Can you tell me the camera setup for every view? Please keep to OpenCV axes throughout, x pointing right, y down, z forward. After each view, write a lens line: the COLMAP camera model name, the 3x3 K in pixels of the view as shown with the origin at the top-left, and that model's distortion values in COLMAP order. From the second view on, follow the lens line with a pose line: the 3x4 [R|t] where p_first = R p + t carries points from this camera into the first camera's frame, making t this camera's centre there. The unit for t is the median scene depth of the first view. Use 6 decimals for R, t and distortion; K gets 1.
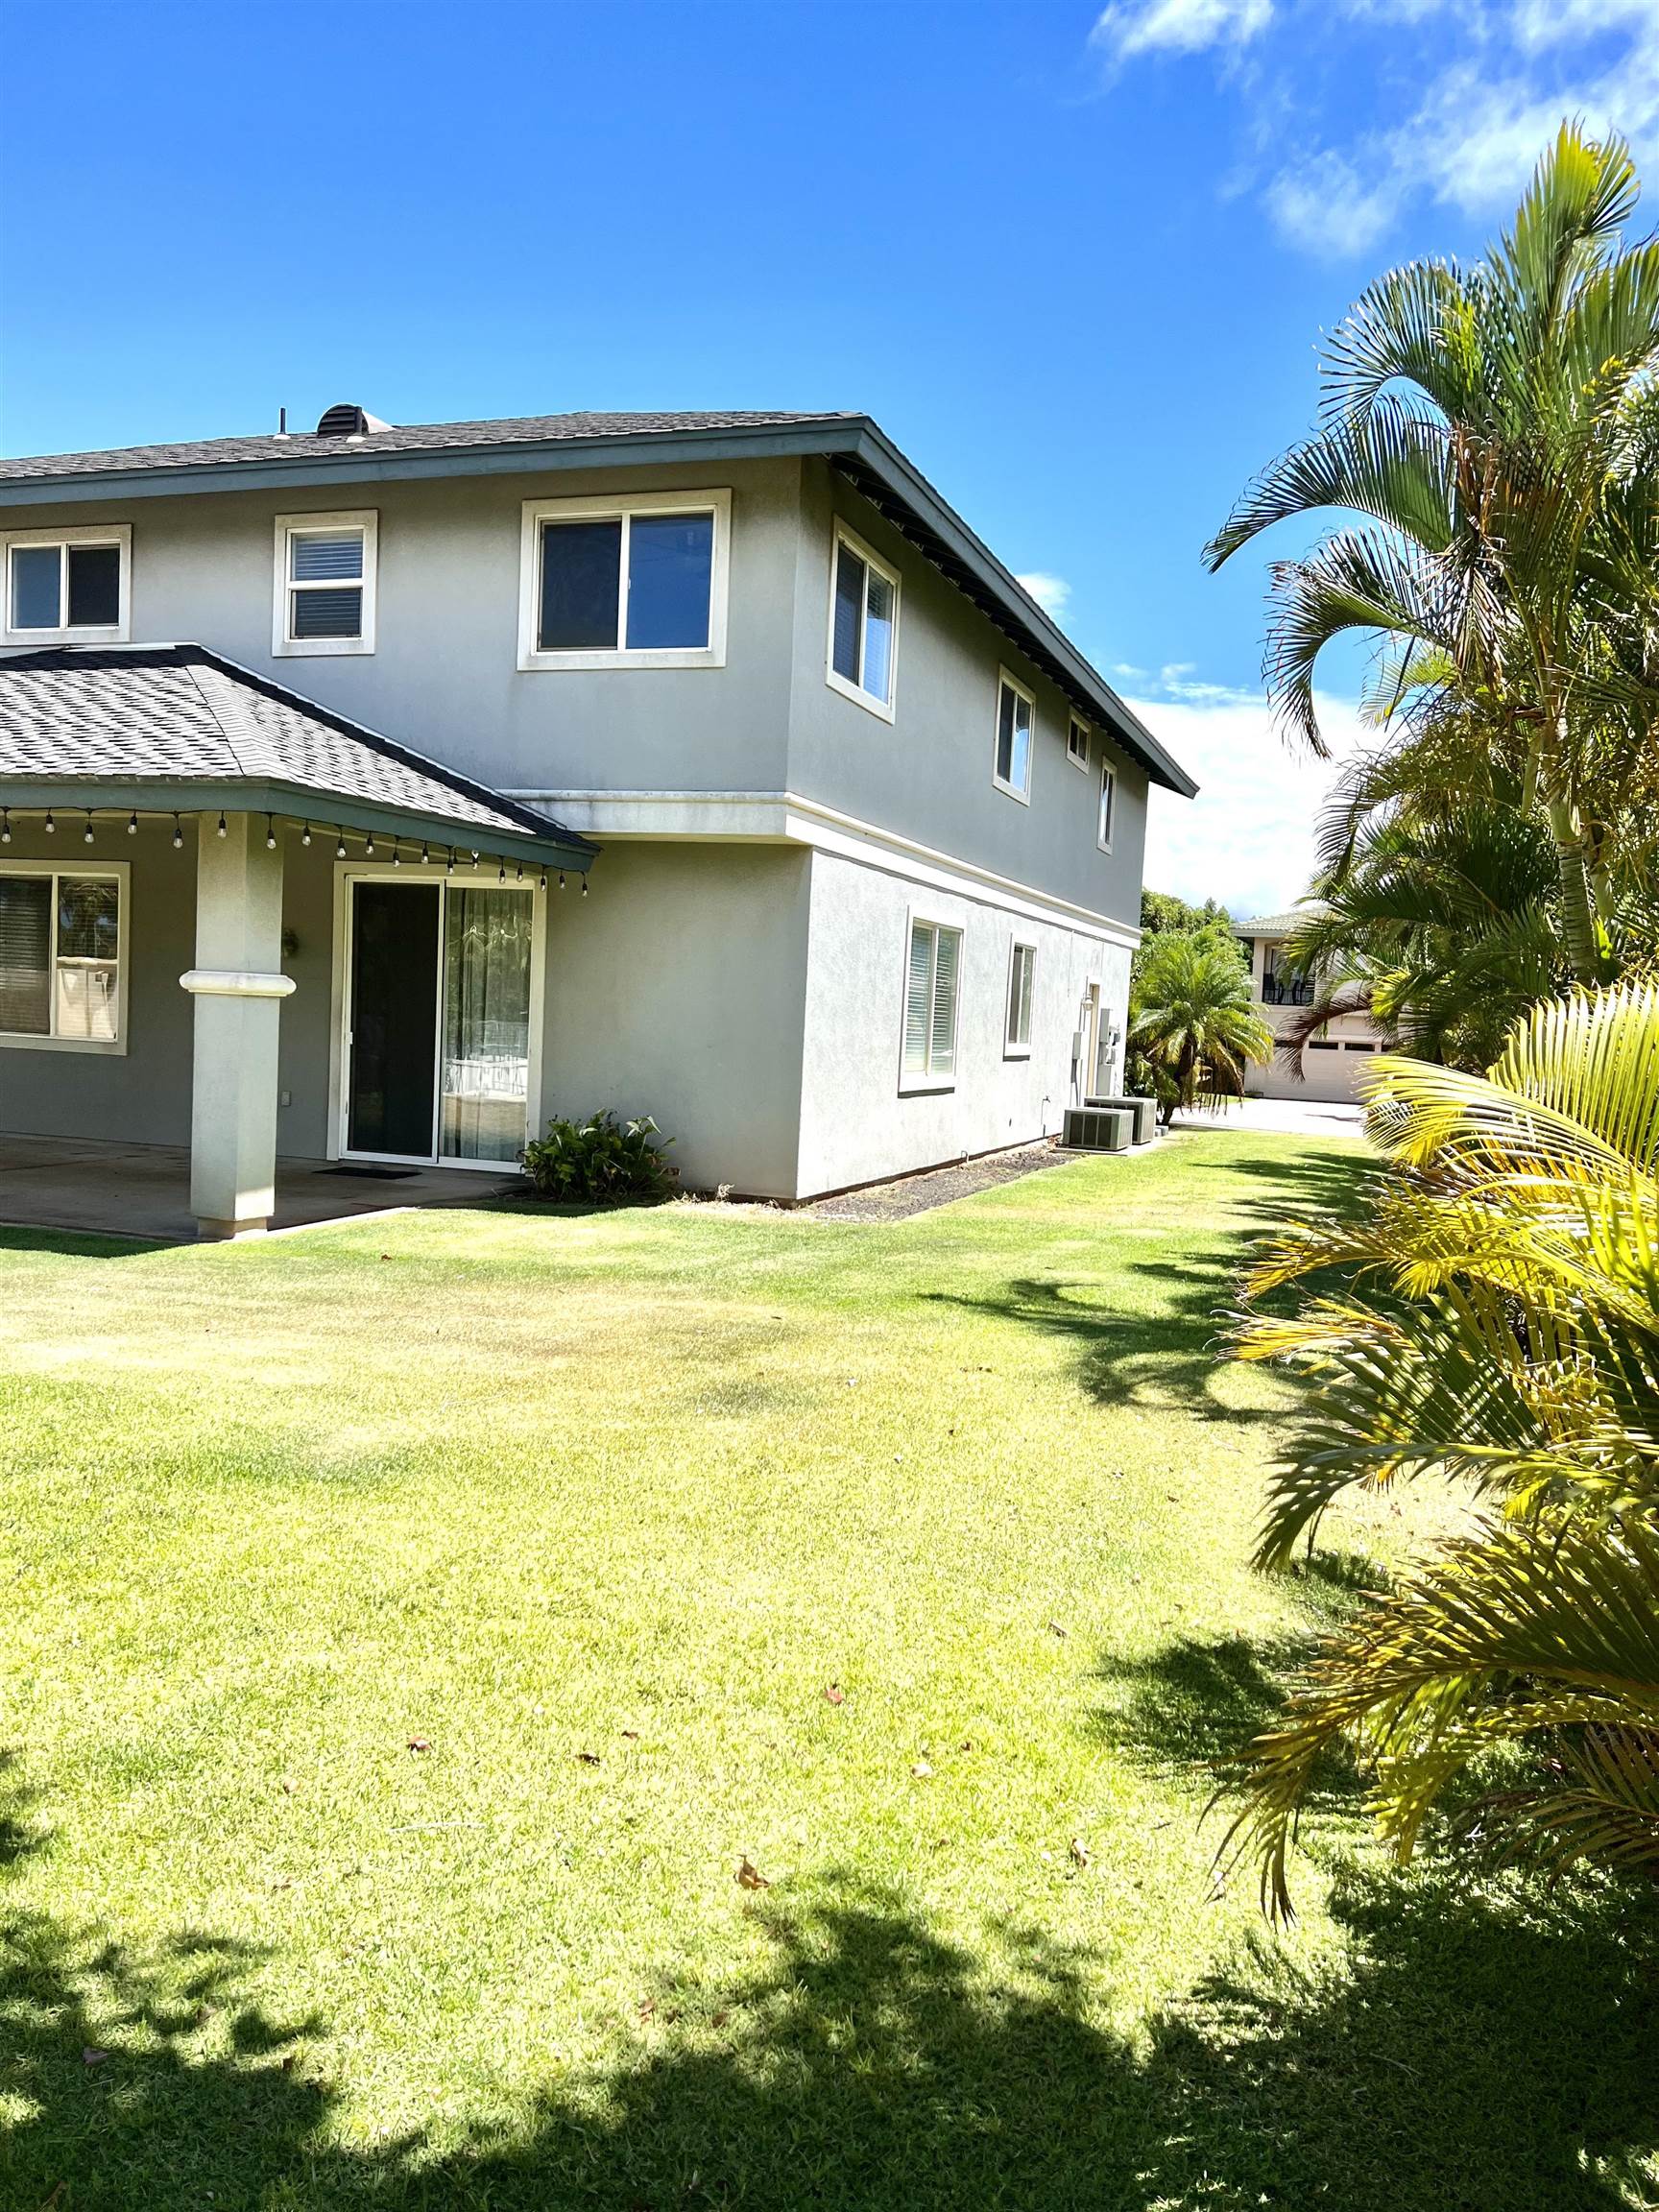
lens RADIAL K [[1677.8, 0, 818.7], [0, 1677.8, 1111.0], [0, 0, 1]] dist [0.110936, -0.092407]
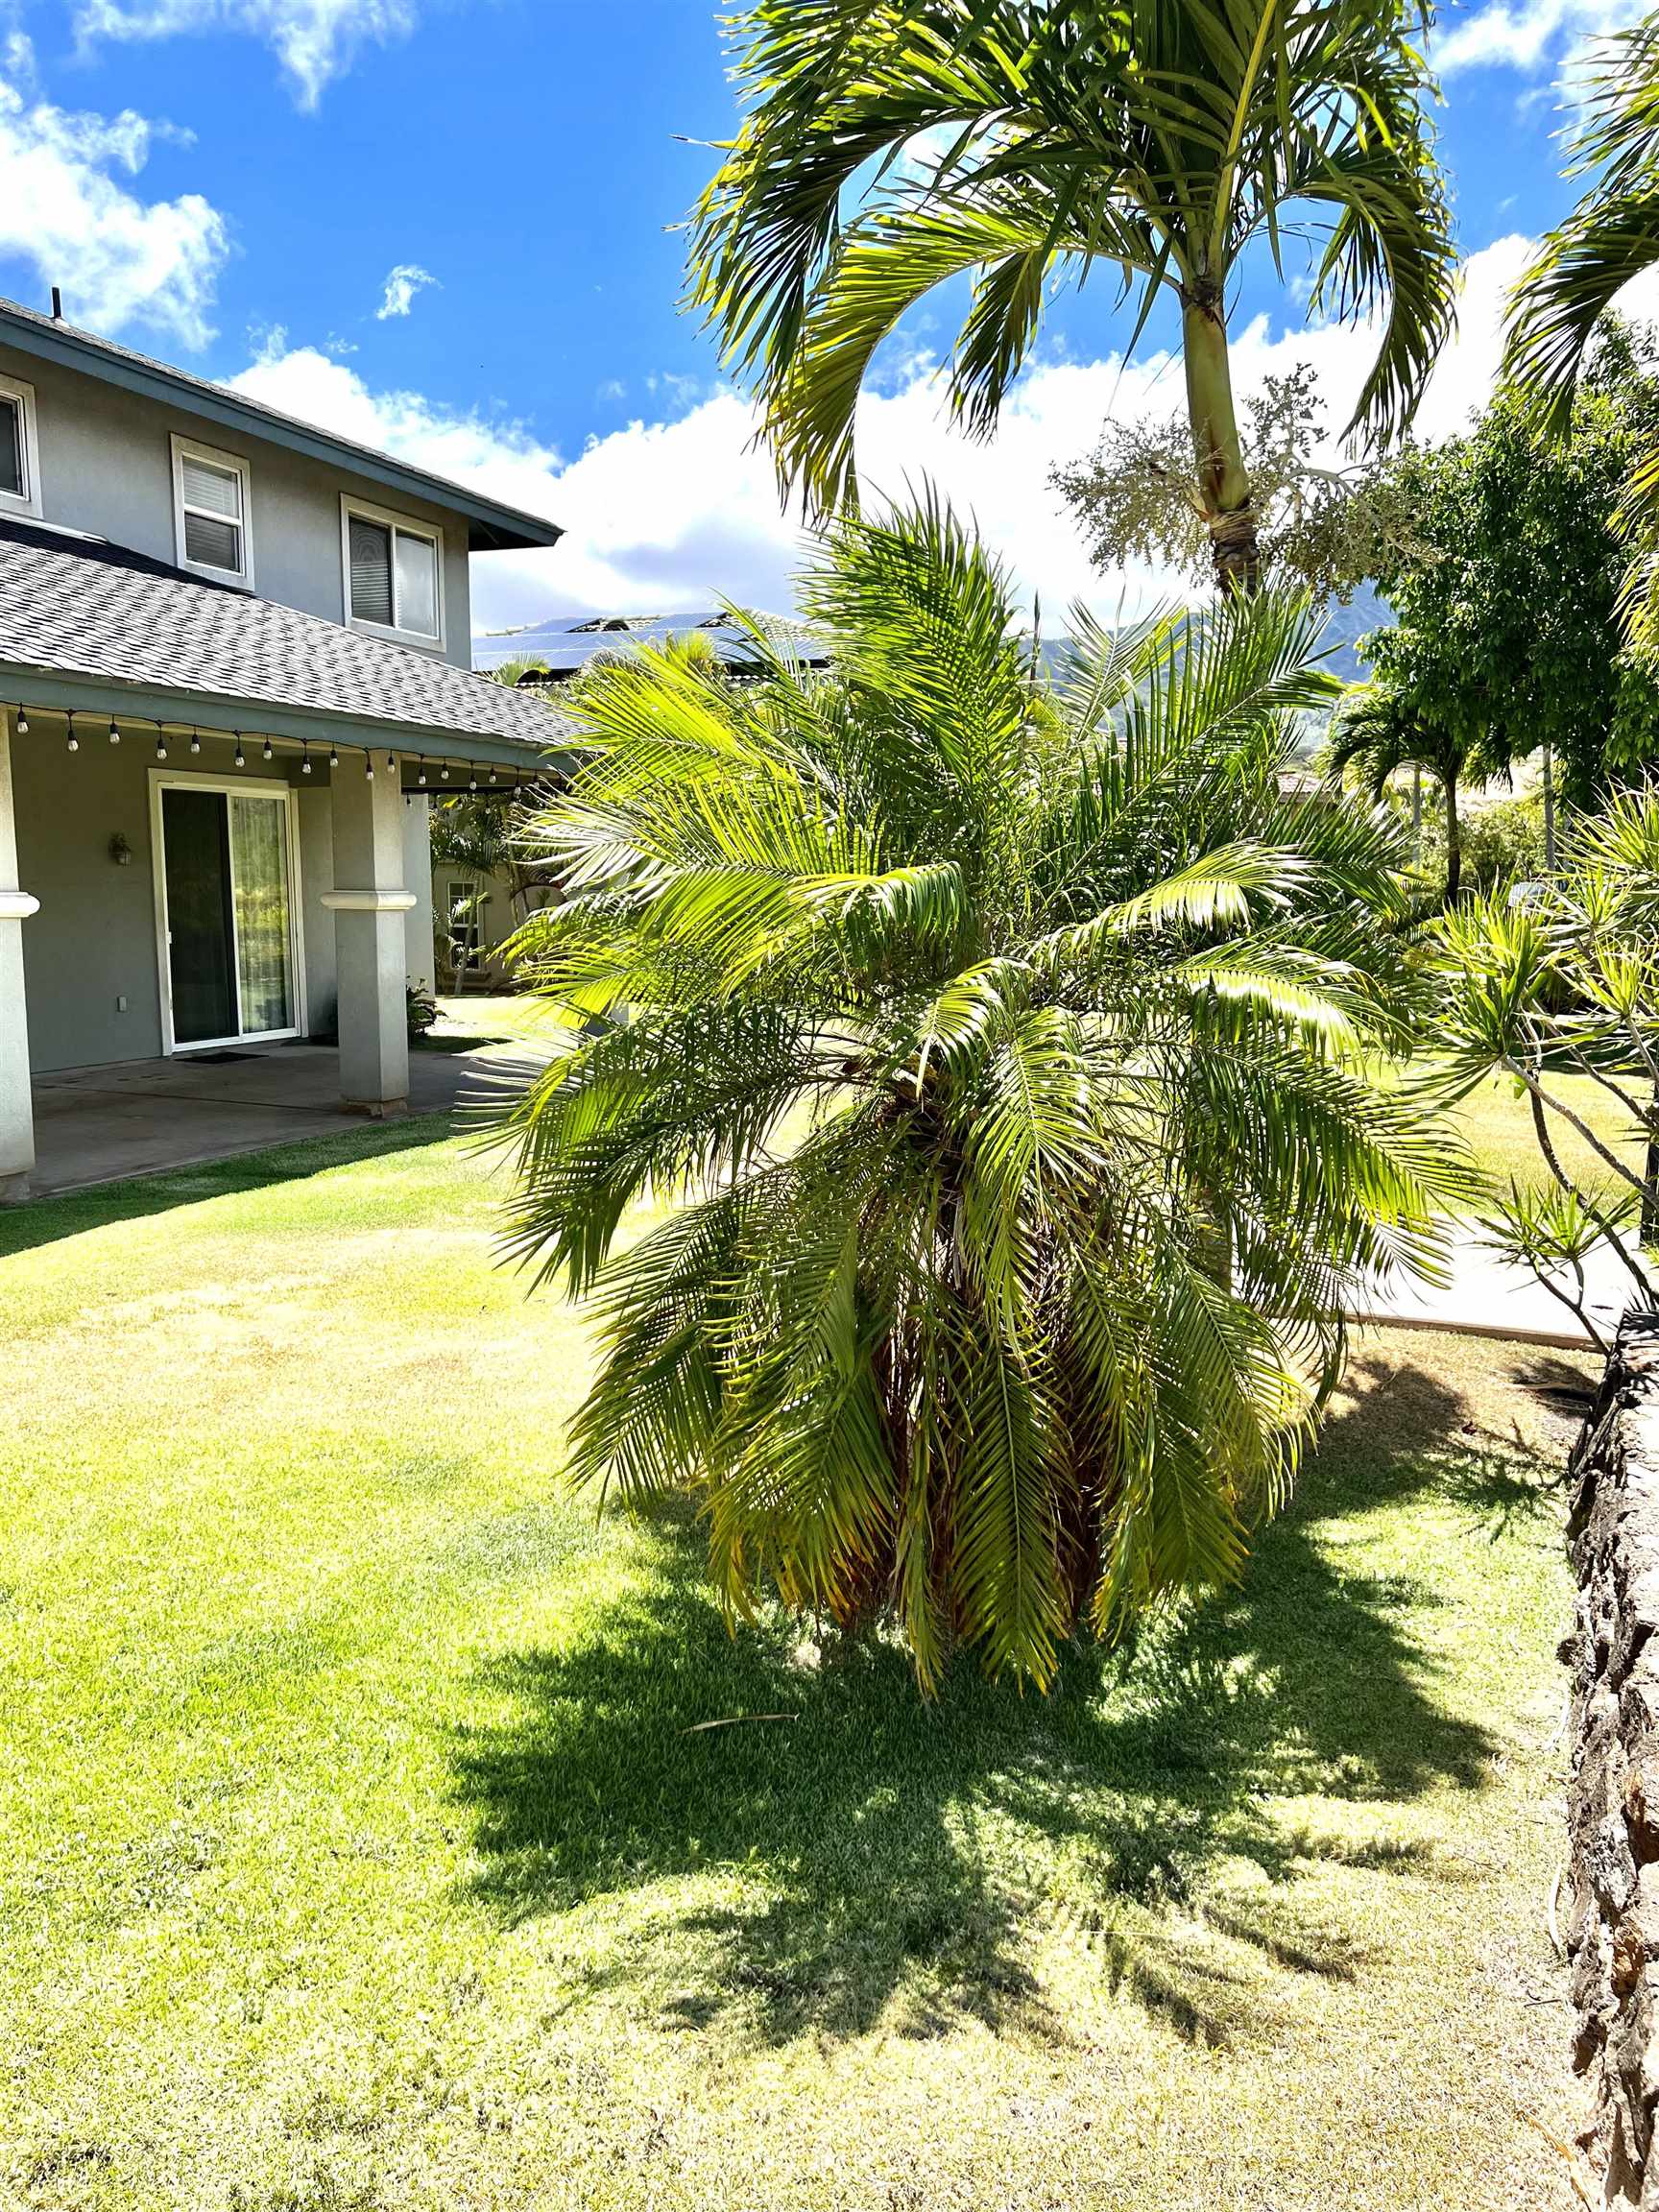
lens RADIAL K [[1677.8, 0, 818.7], [0, 1677.8, 1111.0], [0, 0, 1]] dist [0.110936, -0.092407]
pose [[0.021462, -0.184130, 0.982668, -3.850468], [0.058863, 0.981422, 0.182611, -0.309870], [-0.998035, 0.053924, 0.031901, 1.644370]]
